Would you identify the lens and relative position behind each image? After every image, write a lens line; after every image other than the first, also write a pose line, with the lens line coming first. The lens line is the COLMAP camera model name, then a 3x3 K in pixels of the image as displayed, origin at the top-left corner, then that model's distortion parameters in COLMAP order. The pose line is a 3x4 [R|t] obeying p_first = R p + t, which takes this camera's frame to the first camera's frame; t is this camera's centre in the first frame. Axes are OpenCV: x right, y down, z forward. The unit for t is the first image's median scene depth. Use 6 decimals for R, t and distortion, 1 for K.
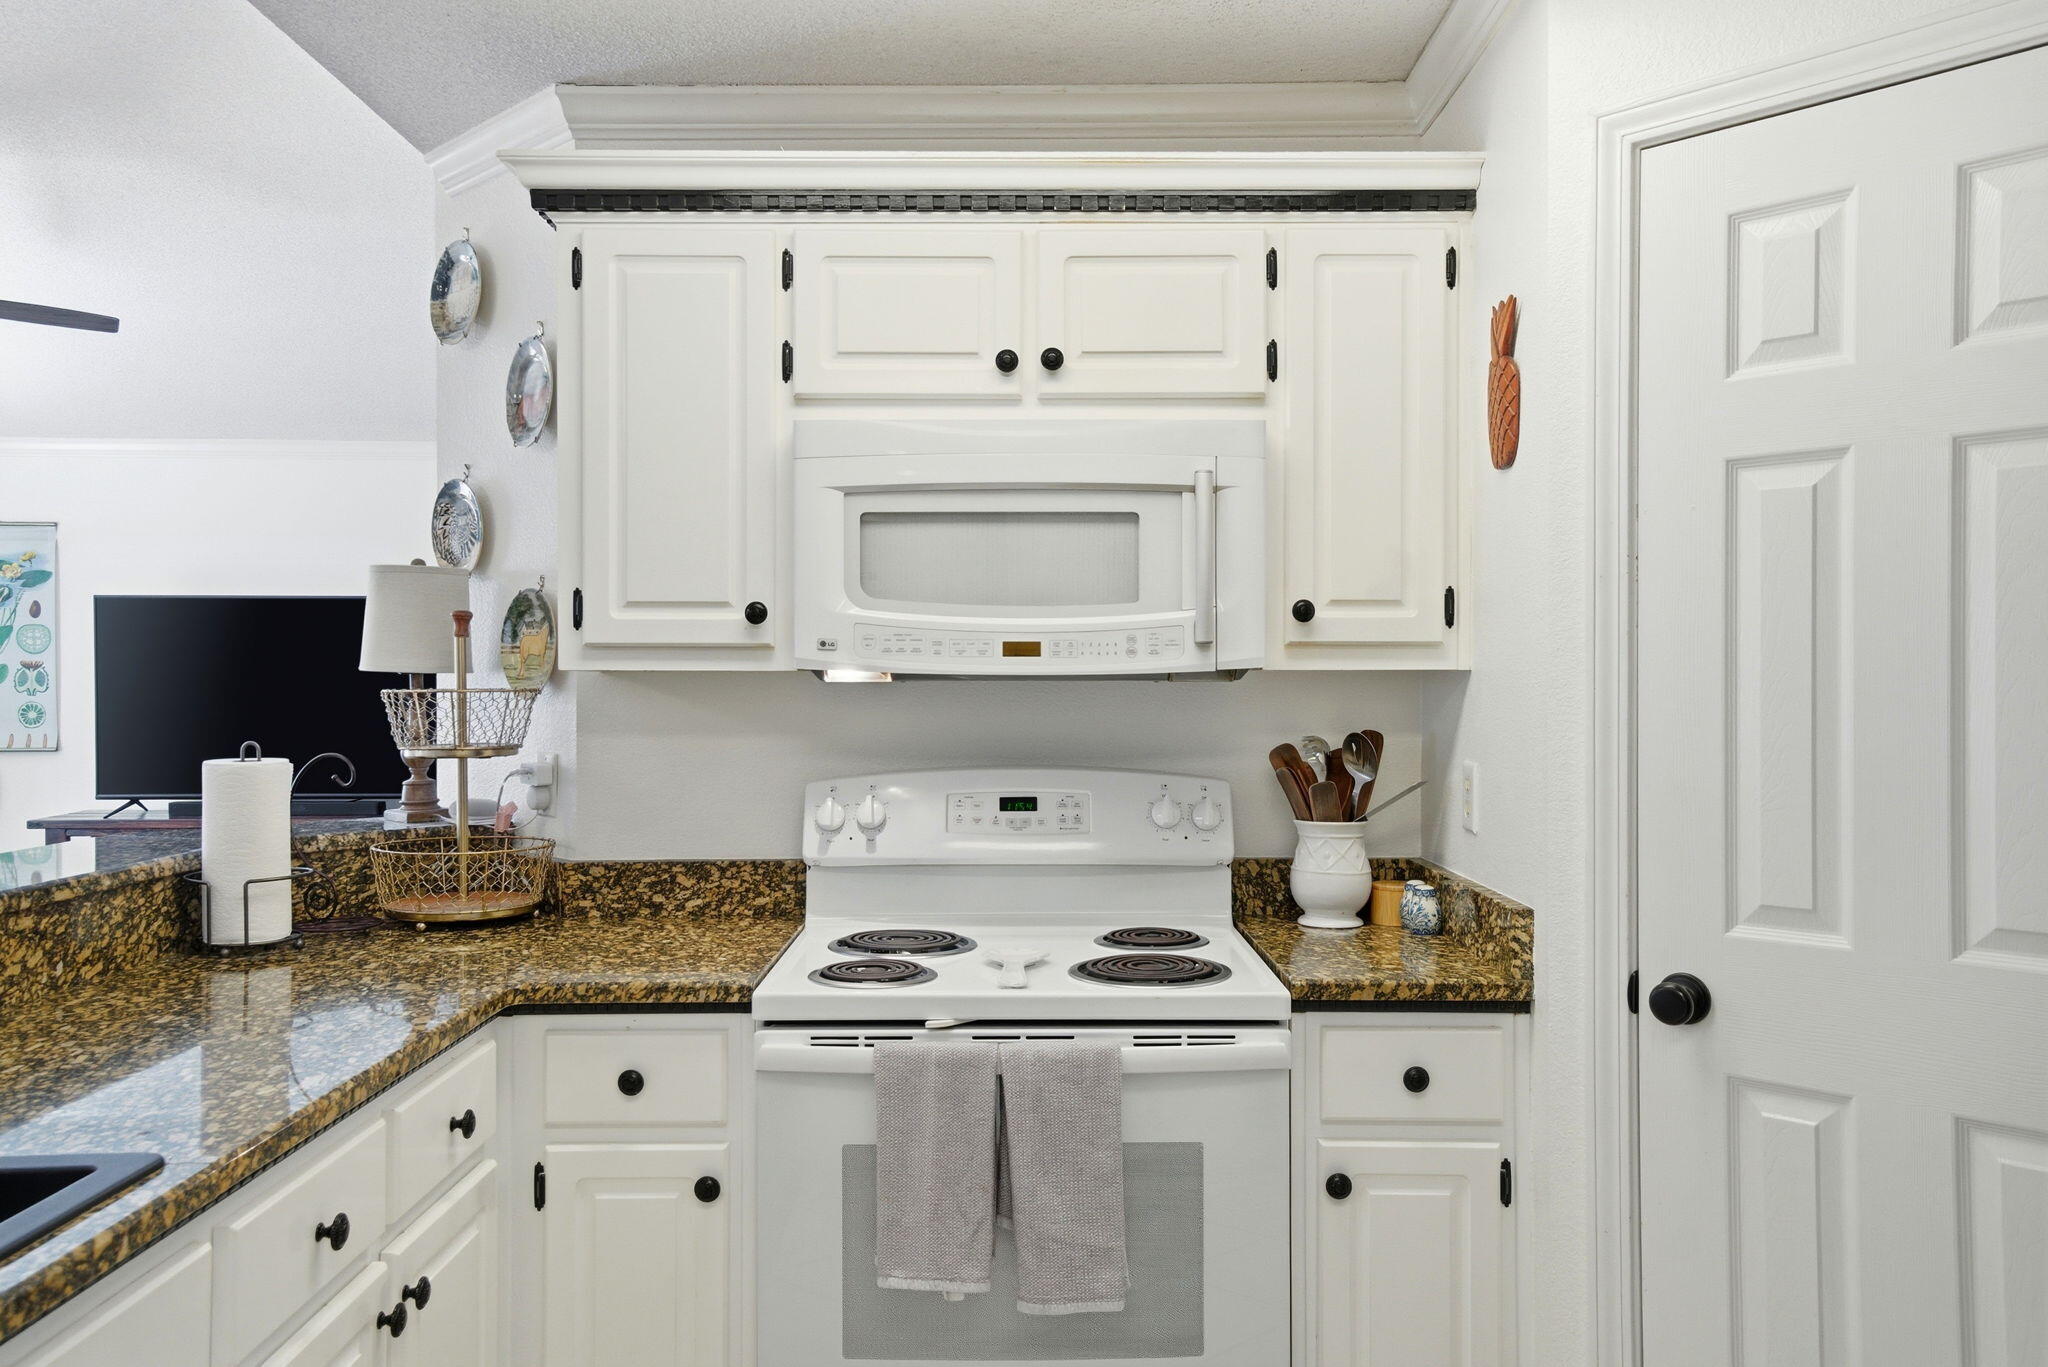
lens RADIAL K [[1549.6, 0, 1026.3], [0, 1549.6, 692.5], [0, 0, 1]] dist [0.002000, 0.062809]
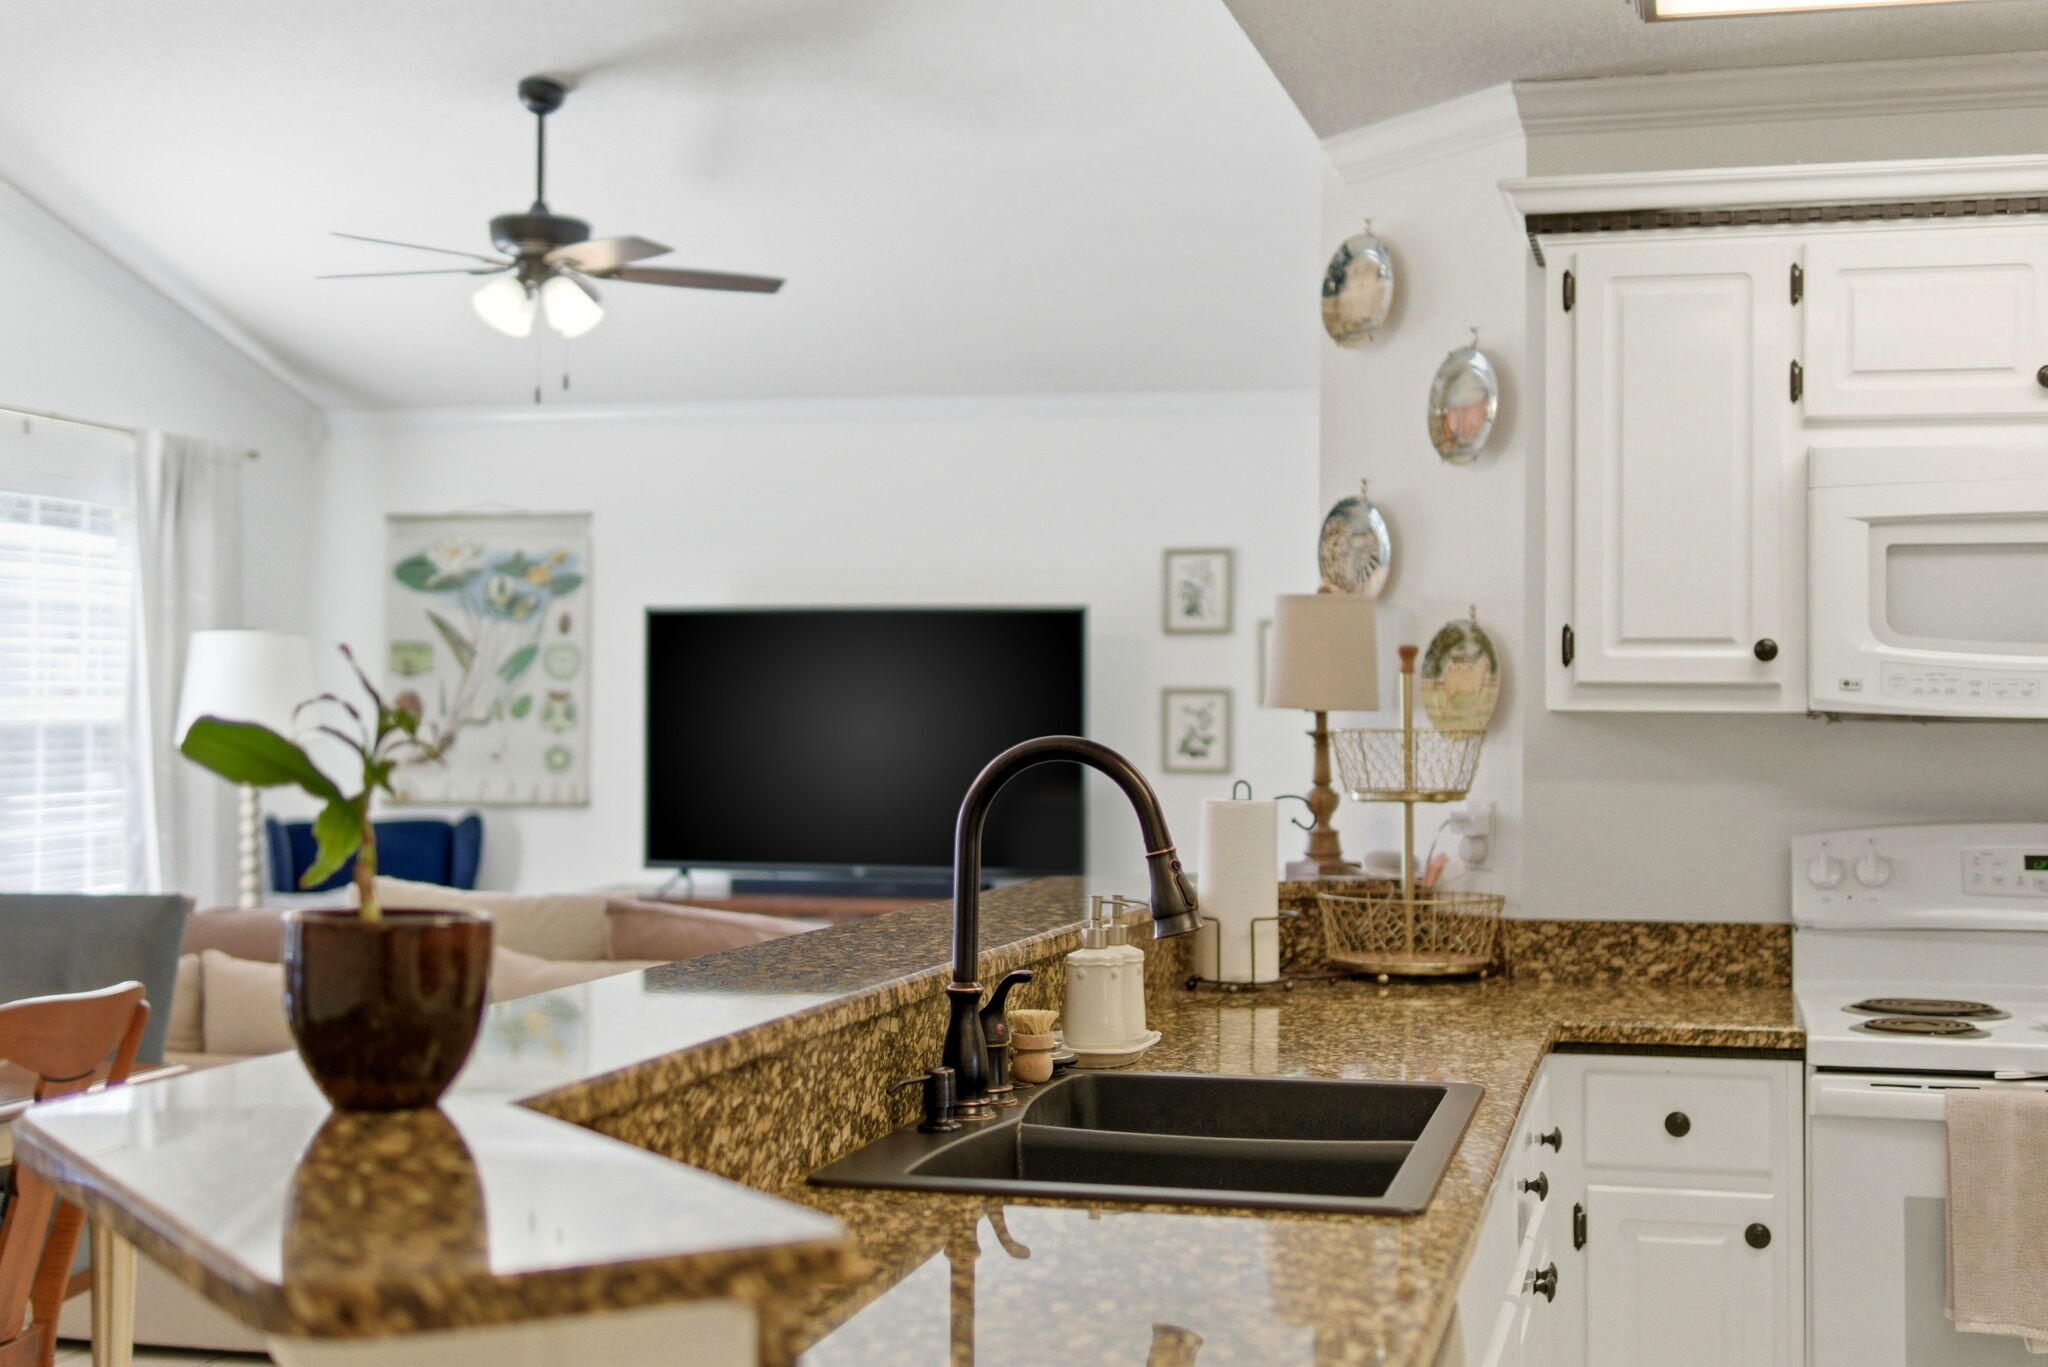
lens RADIAL K [[2686.8, 0, 1049.5], [0, 2686.8, 657.7], [0, 0, 1]] dist [0.031271, 0.000000]
pose [[0.968879, 0.000244, -0.247536, -0.188312], [-0.007936, 0.999516, -0.030076, 0.005583], [0.247409, 0.031105, 0.968412, -0.682653]]
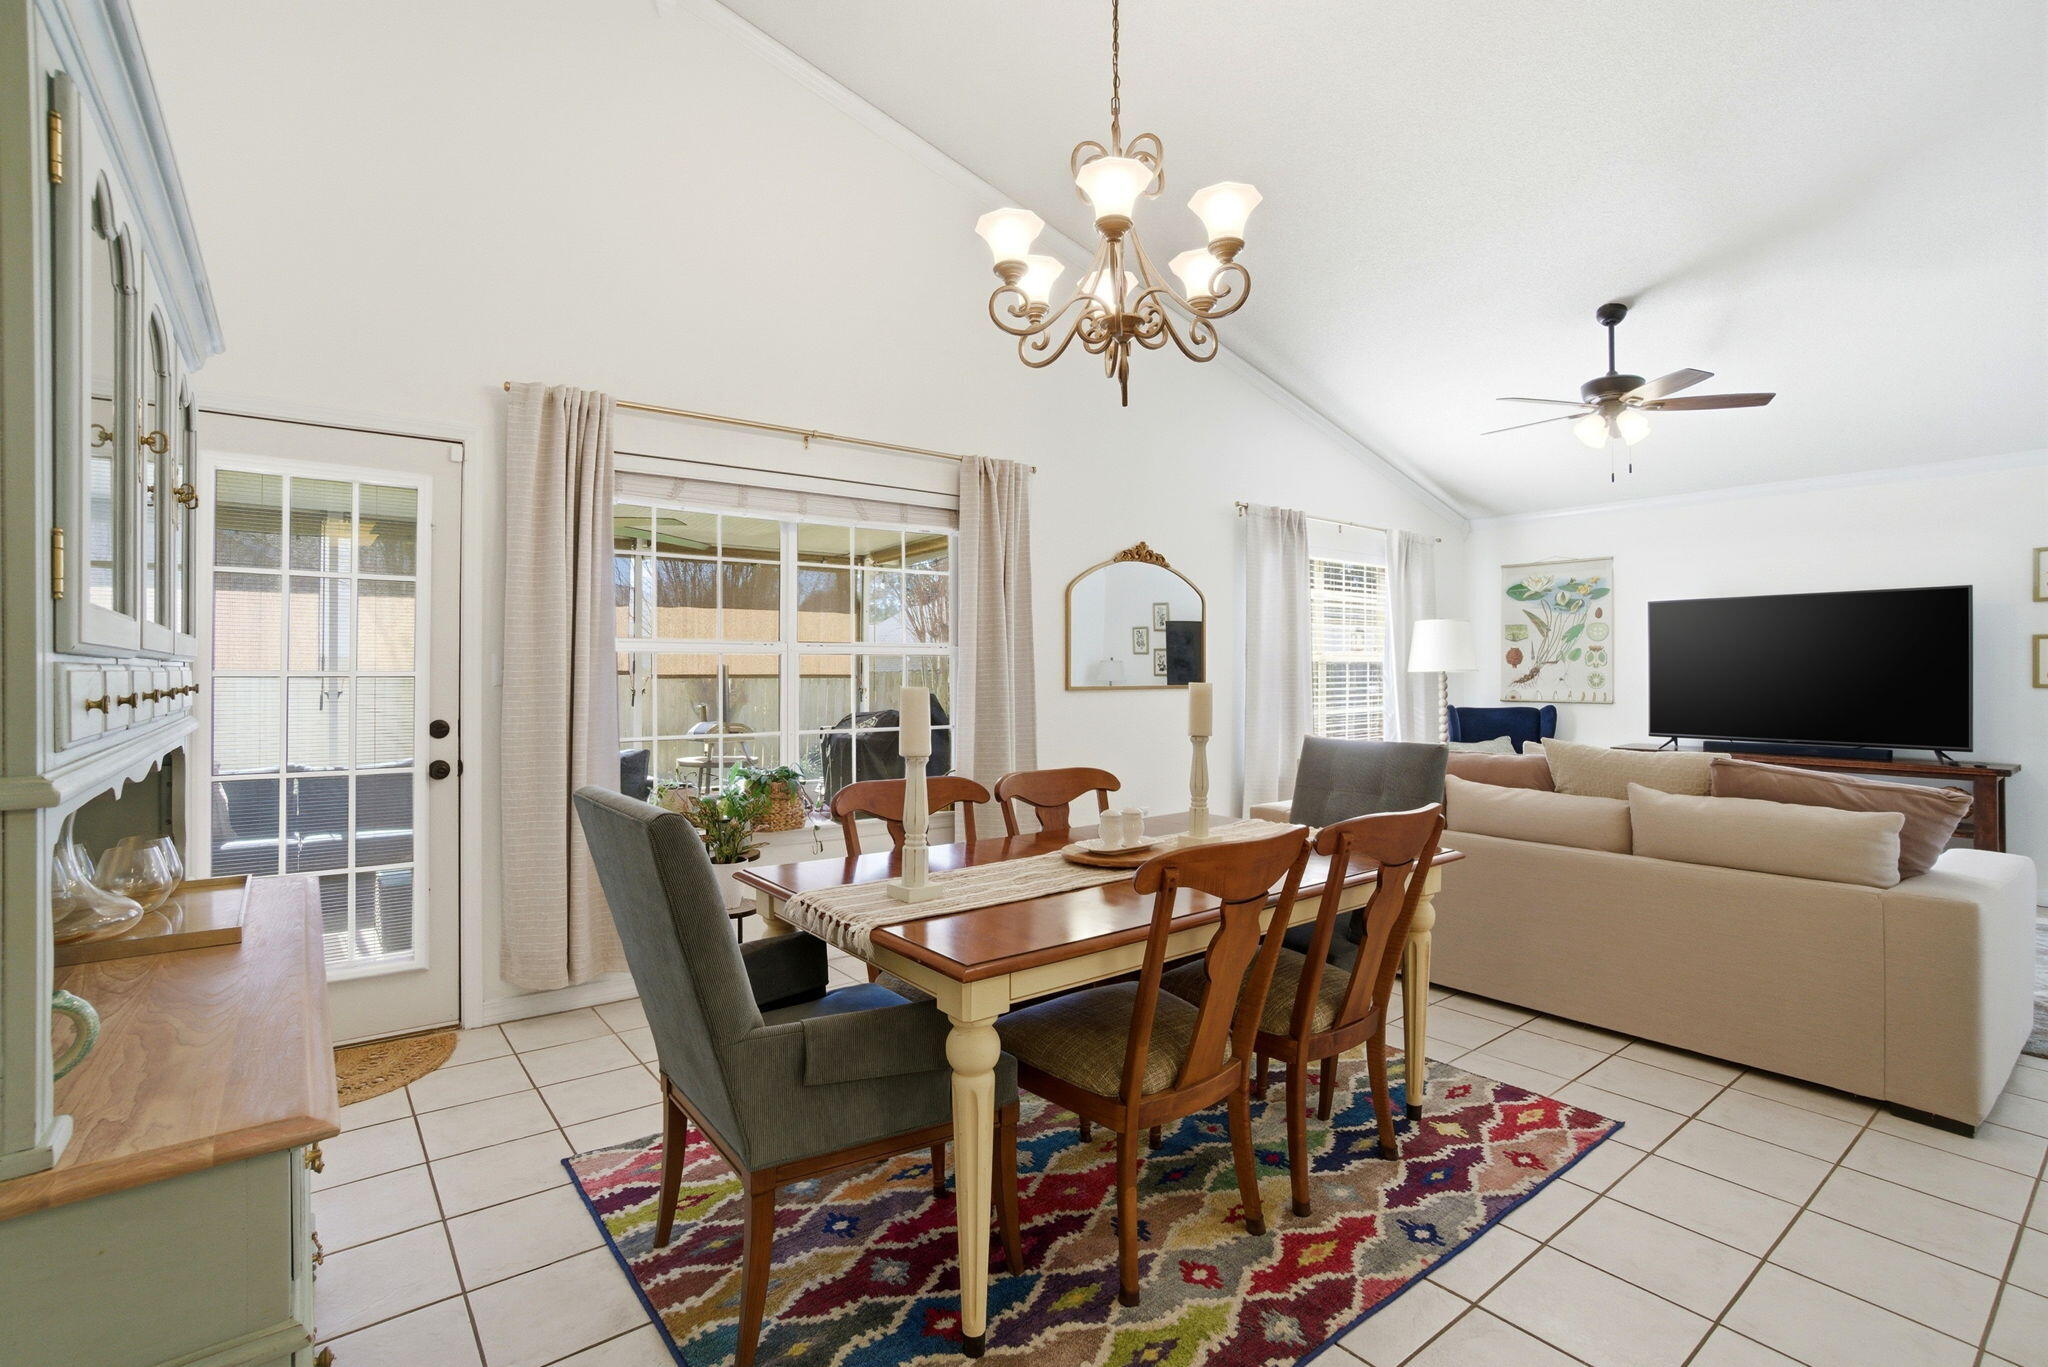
lens RADIAL K [[954.4, 0, 1025.9], [0, 954.4, 673.3], [0, 0, 1]] dist [-0.033014, 0.003862]
pose [[0.605197, 0.001432, -0.796075, -0.649522], [-0.007134, 0.999968, -0.003625, 0.042421], [0.796044, 0.007873, 0.605188, -0.082034]]
